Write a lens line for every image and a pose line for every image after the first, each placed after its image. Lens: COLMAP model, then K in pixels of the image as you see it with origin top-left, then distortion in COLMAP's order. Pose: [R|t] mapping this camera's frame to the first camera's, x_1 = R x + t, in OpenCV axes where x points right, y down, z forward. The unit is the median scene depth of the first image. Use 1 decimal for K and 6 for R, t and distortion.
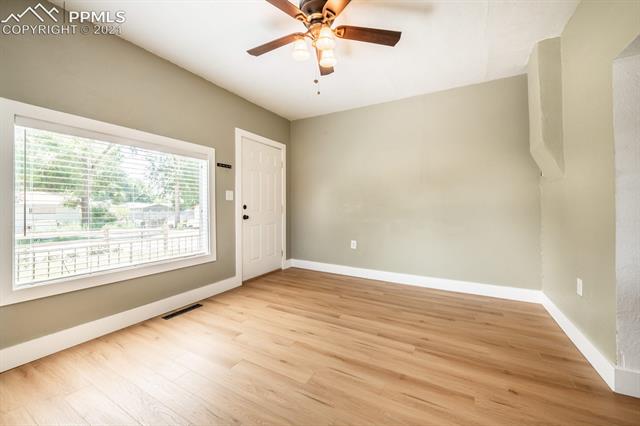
lens RADIAL K [[255.0, 0, 319.6], [0, 255.0, 209.1], [0, 0, 1]] dist [-0.002550, -0.000282]
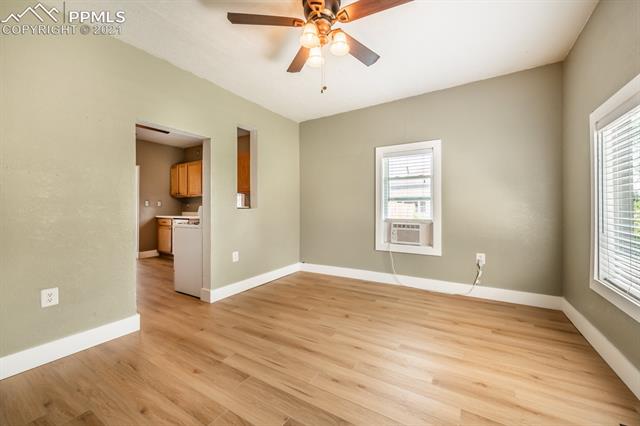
lens RADIAL K [[255.0, 0, 320.5], [0, 255.0, 211.1], [0, 0, 1]] dist [-0.002550, -0.000282]
pose [[-0.999251, 0.013160, 0.036403, -0.026648], [0.013256, 0.999909, 0.002404, -0.005482], [-0.036368, 0.002885, -0.999334, 1.942022]]
